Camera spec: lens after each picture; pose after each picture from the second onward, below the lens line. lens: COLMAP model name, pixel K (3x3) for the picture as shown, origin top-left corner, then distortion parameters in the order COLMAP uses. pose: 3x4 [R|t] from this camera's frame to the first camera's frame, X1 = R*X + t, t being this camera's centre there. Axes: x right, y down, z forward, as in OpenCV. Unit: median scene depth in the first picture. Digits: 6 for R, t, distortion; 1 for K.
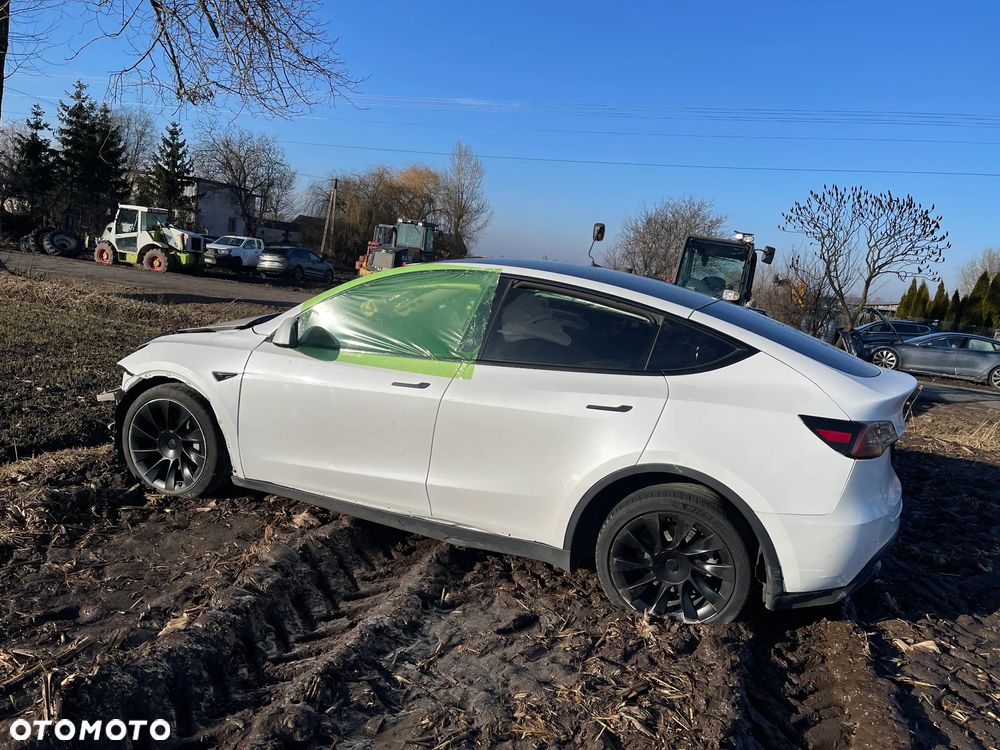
lens RADIAL K [[756.7, 0, 498.0], [0, 756.7, 379.4], [0, 0, 1]] dist [0.076992, -0.098566]
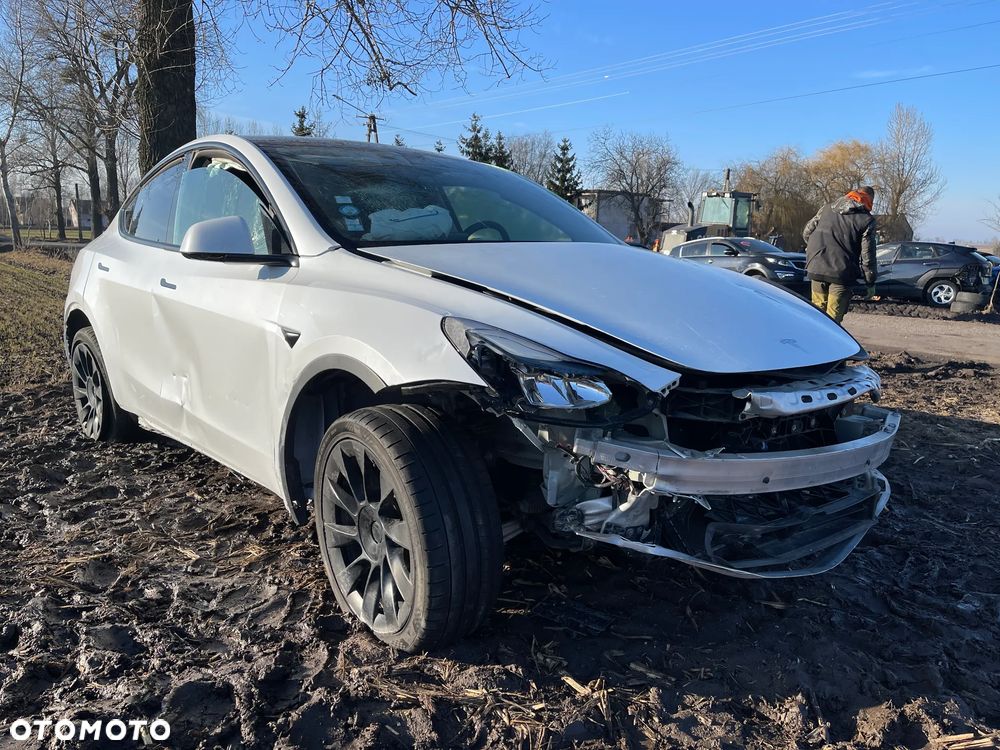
lens RADIAL K [[756.7, 0, 496.3], [0, 756.7, 380.0], [0, 0, 1]] dist [0.076992, -0.098566]
pose [[0.836846, 0.000981, -0.547437, 0.920093], [-0.005732, 0.999959, -0.006969, 0.014009], [0.547408, 0.008970, 0.836818, 1.153145]]
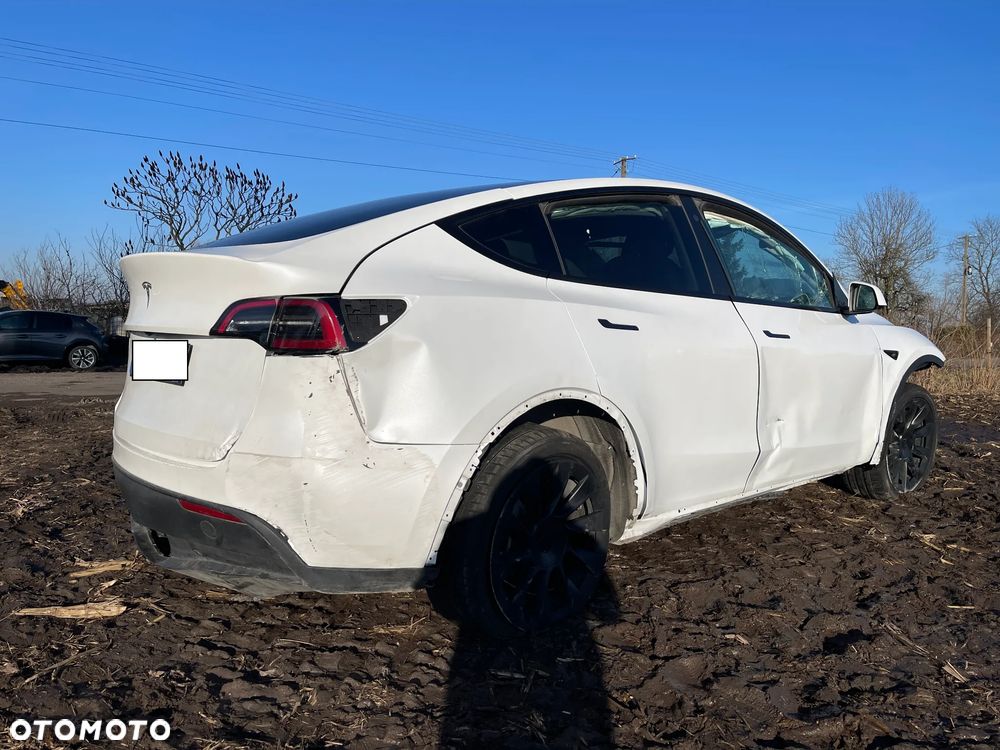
lens RADIAL K [[756.7, 0, 495.7], [0, 756.7, 385.5], [0, 0, 1]] dist [0.076992, -0.098566]
pose [[0.533017, -0.168375, 0.829182, -0.487361], [0.164165, 0.981956, 0.093868, -0.143947], [-0.830026, 0.086090, 0.551041, 1.401245]]
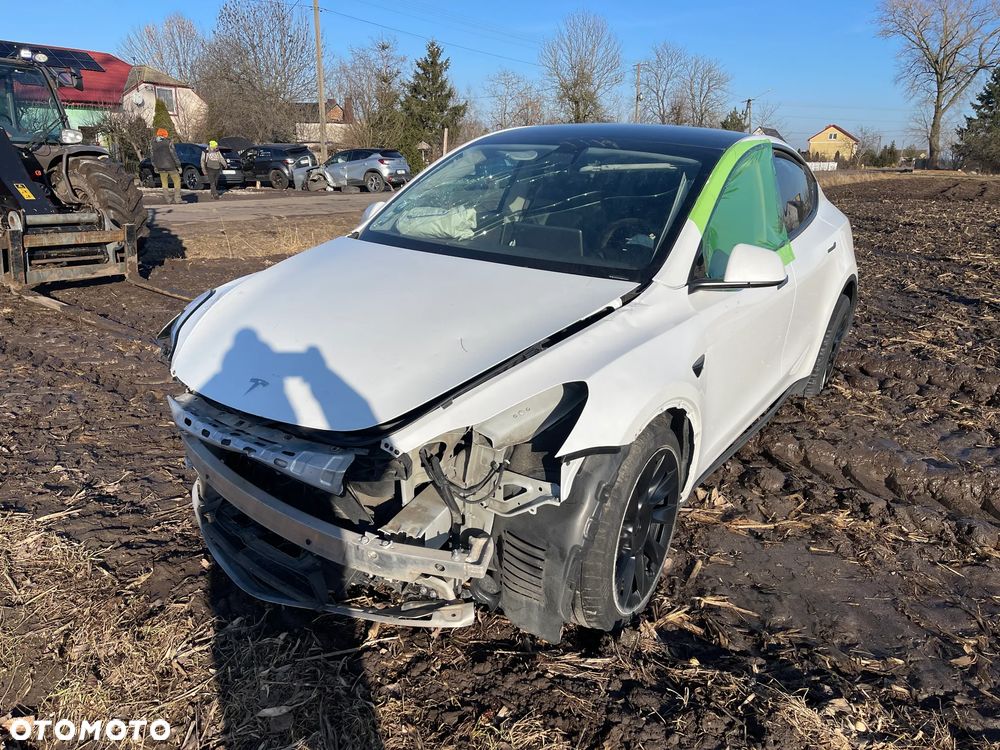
lens RADIAL K [[756.7, 0, 498.8], [0, 756.7, 378.0], [0, 0, 1]] dist [0.076992, -0.098566]
pose [[0.216800, -0.386260, 0.896549, -0.908724], [0.153462, 0.920459, 0.359452, -0.231994], [-0.964078, 0.059657, 0.258832, 0.949669]]
